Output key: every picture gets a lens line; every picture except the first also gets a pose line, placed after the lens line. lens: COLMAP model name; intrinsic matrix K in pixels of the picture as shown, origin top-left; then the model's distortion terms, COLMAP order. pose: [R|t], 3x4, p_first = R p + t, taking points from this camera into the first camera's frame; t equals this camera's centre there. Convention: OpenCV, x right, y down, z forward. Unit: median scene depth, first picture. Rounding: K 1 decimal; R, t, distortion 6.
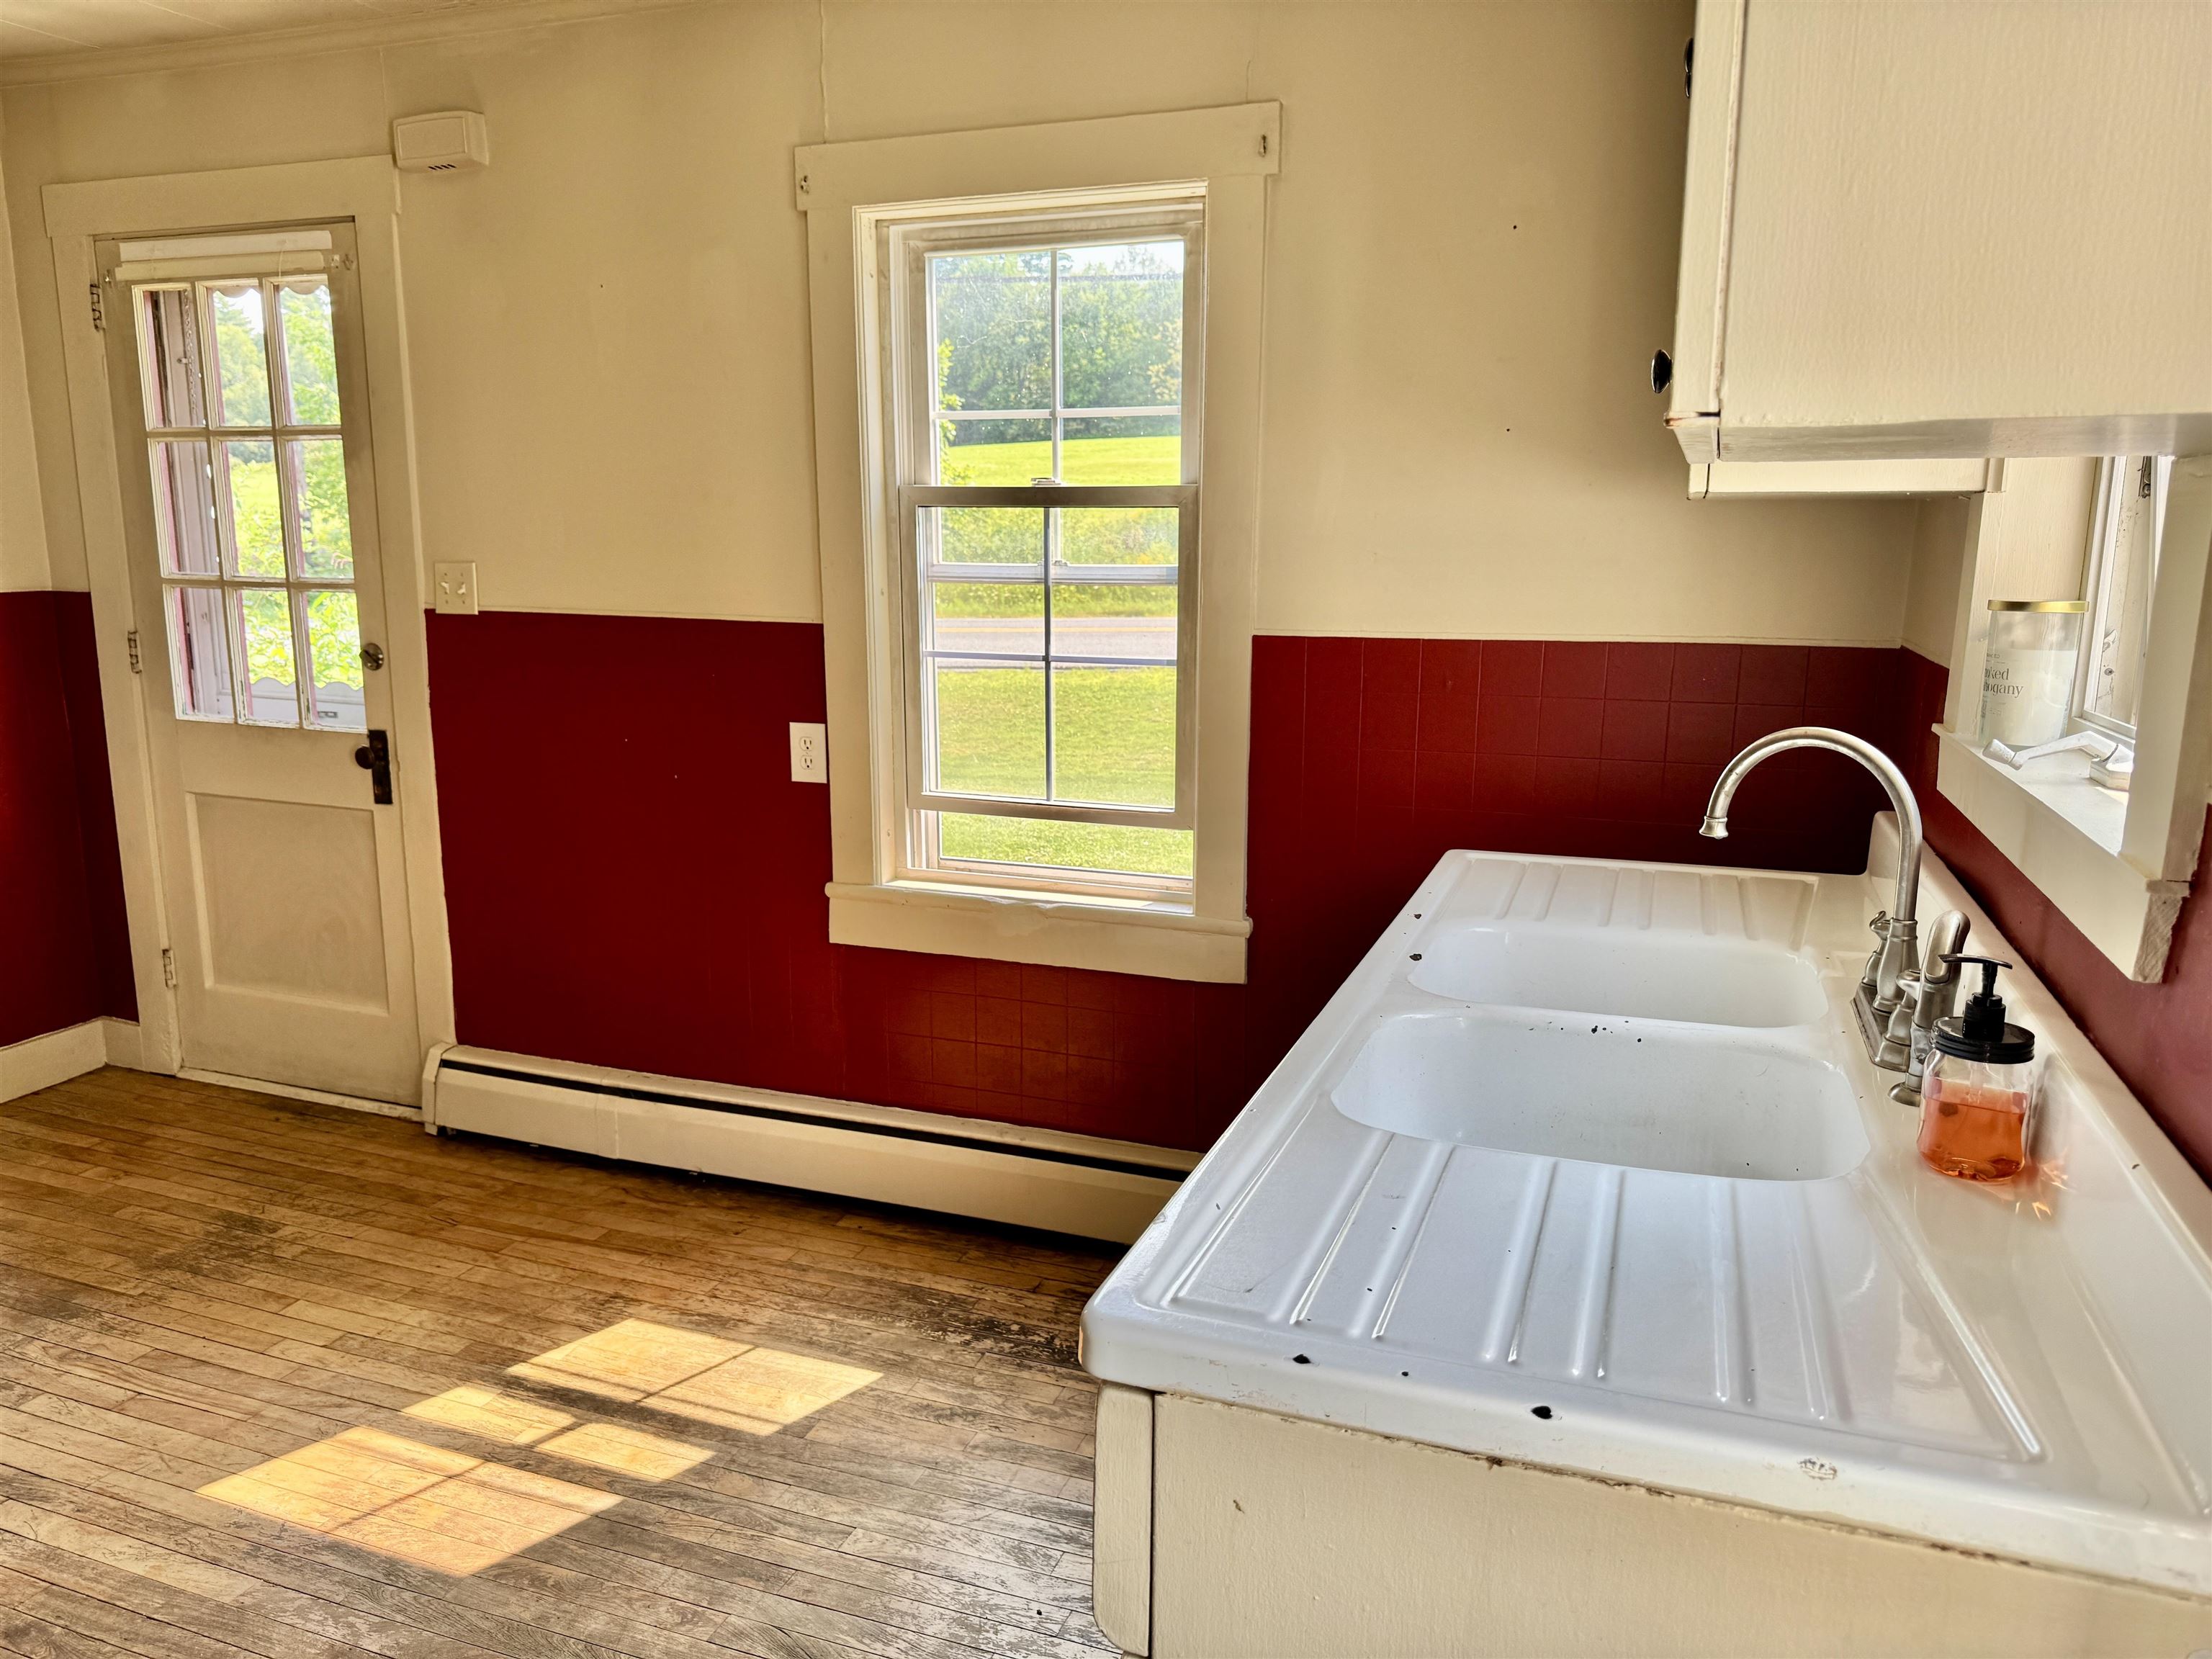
lens RADIAL K [[1569.2, 0, 1098.1], [0, 1569.2, 837.6], [0, 0, 1]] dist [0.047027, -0.057152]
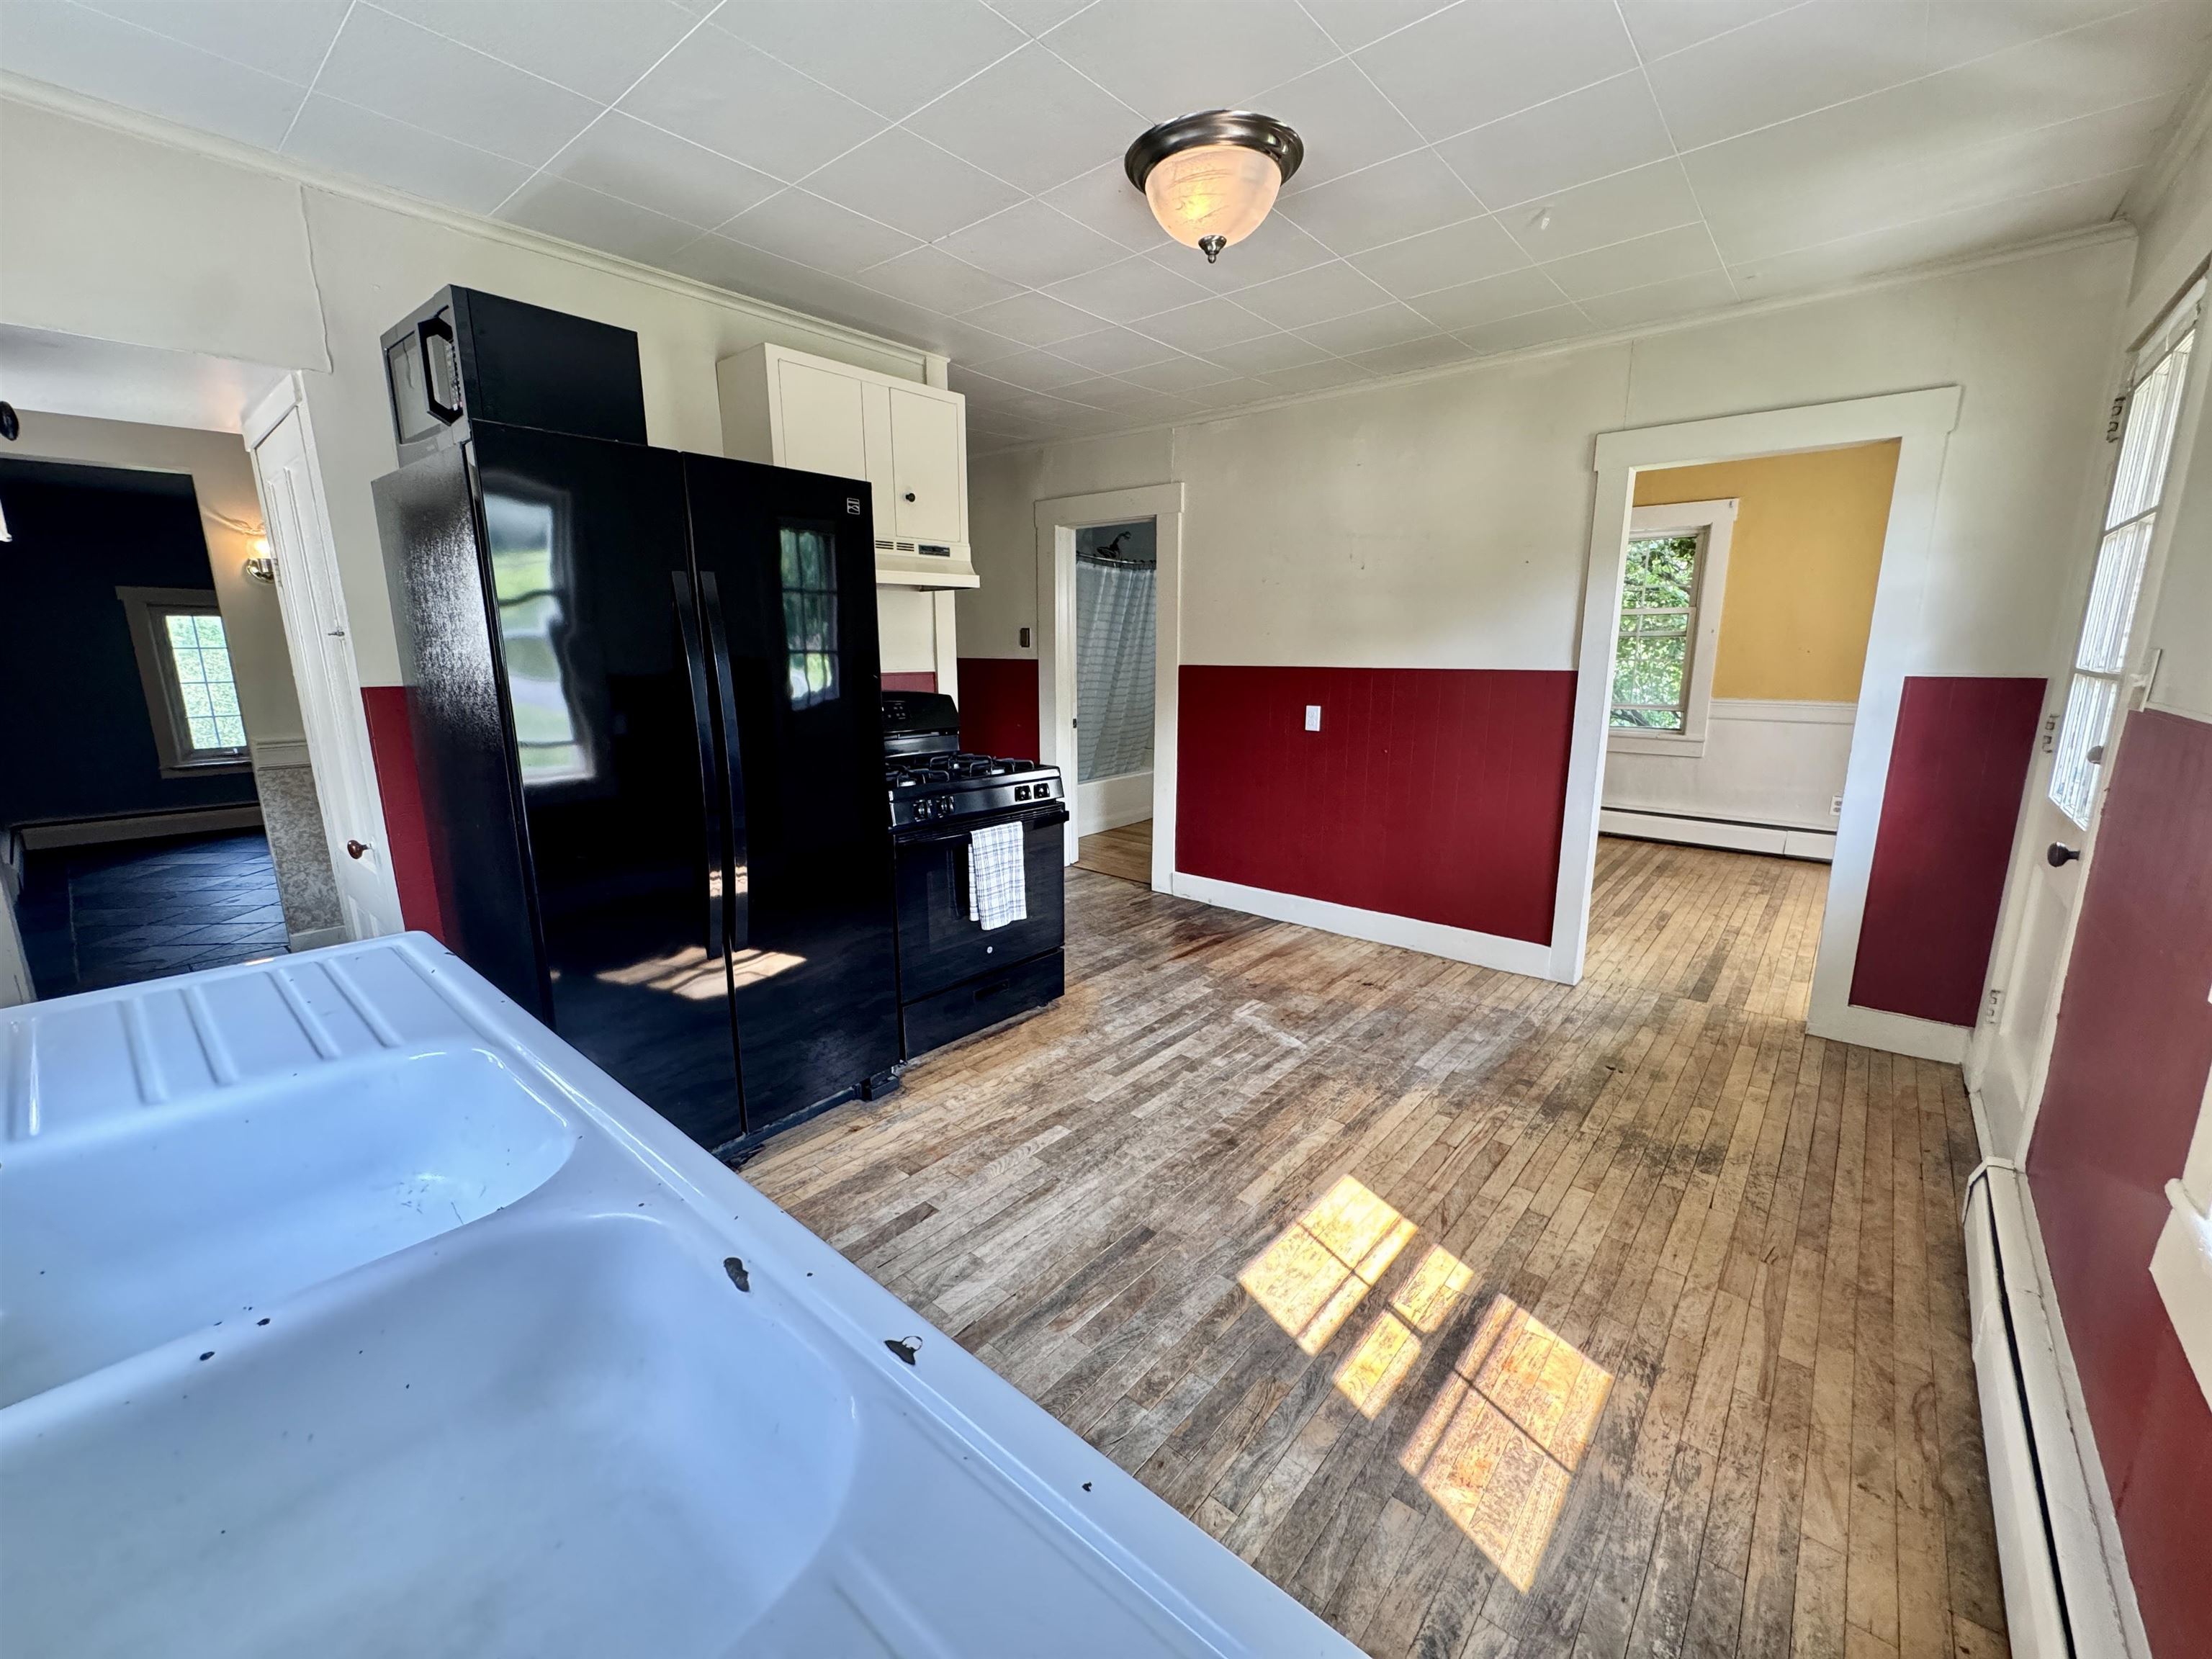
lens RADIAL K [[885.3, 0, 1105.3], [0, 885.3, 827.8], [0, 0, 1]] dist [-0.002528, 0.000678]
pose [[-0.343963, 0.181919, -0.921192, 0.282534], [-0.178348, 0.950536, 0.254308, -0.123414], [0.921890, 0.251765, -0.294504, 0.775984]]
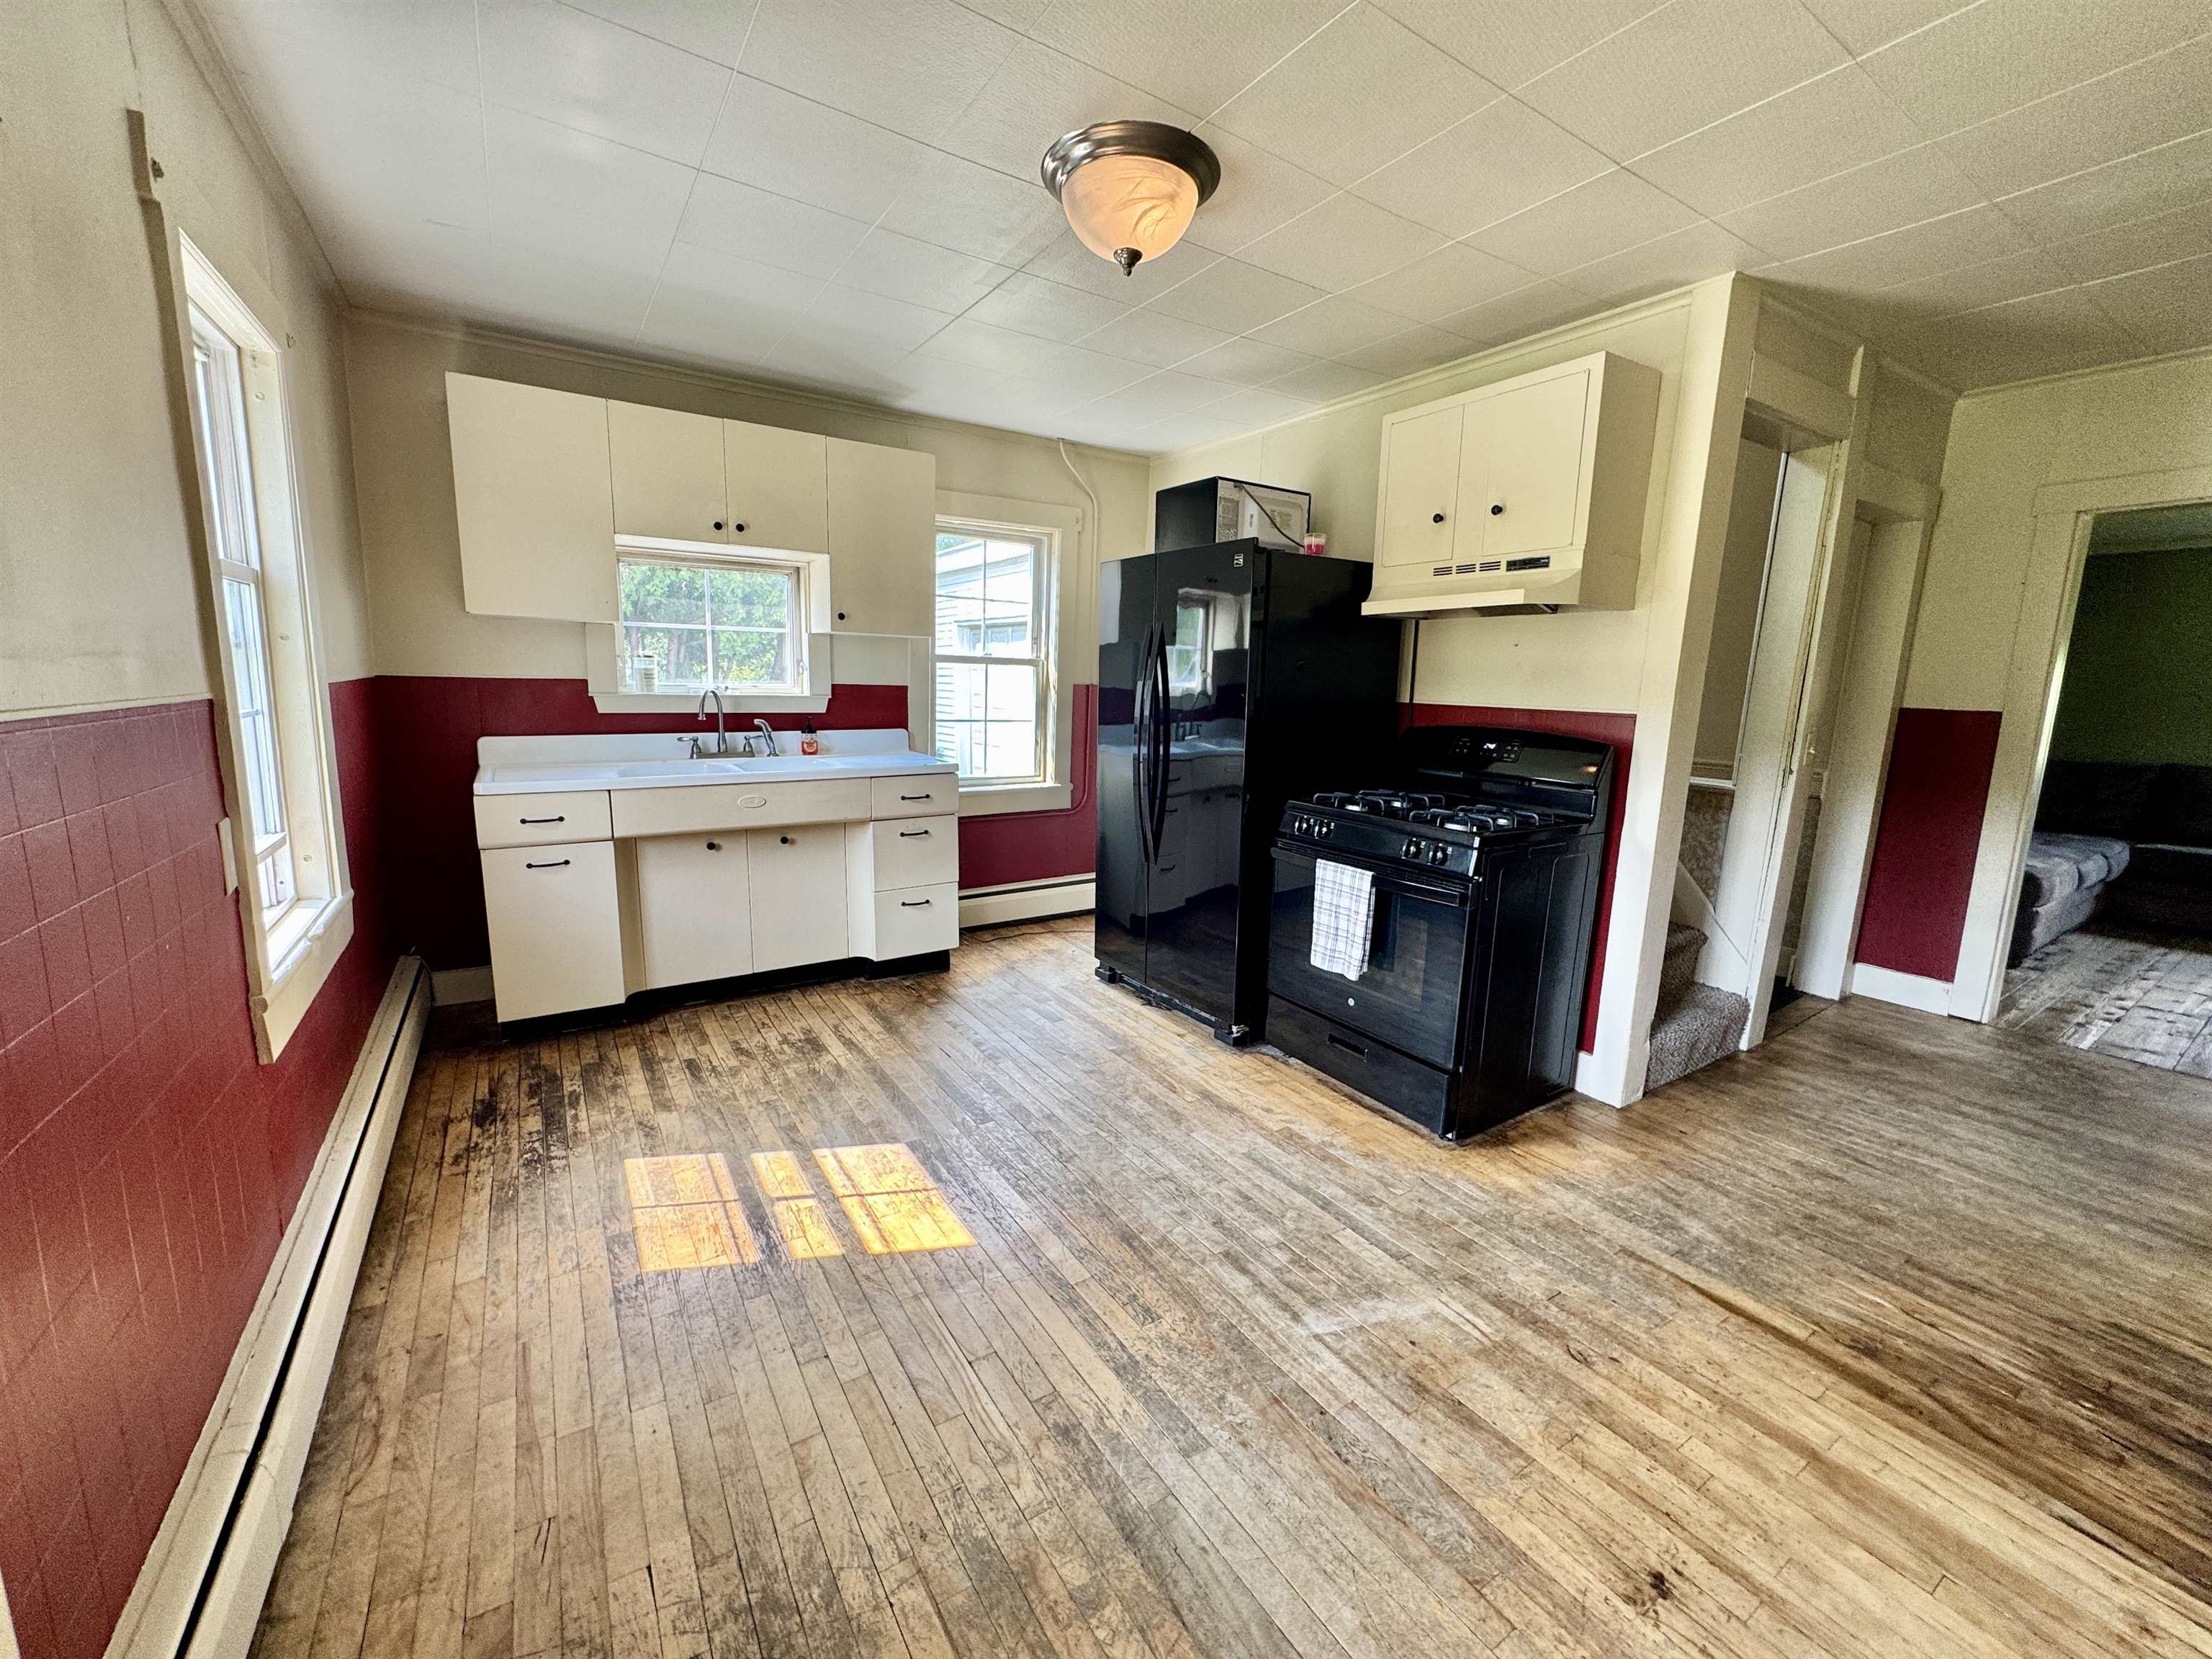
lens RADIAL K [[885.3, 0, 1105.1], [0, 885.3, 822.8], [0, 0, 1]] dist [-0.002528, 0.000678]
pose [[-0.805225, -0.128074, 0.578973, -0.924231], [0.078666, 0.944692, 0.318383, -0.205906], [-0.587728, 0.301916, -0.750615, 1.196813]]
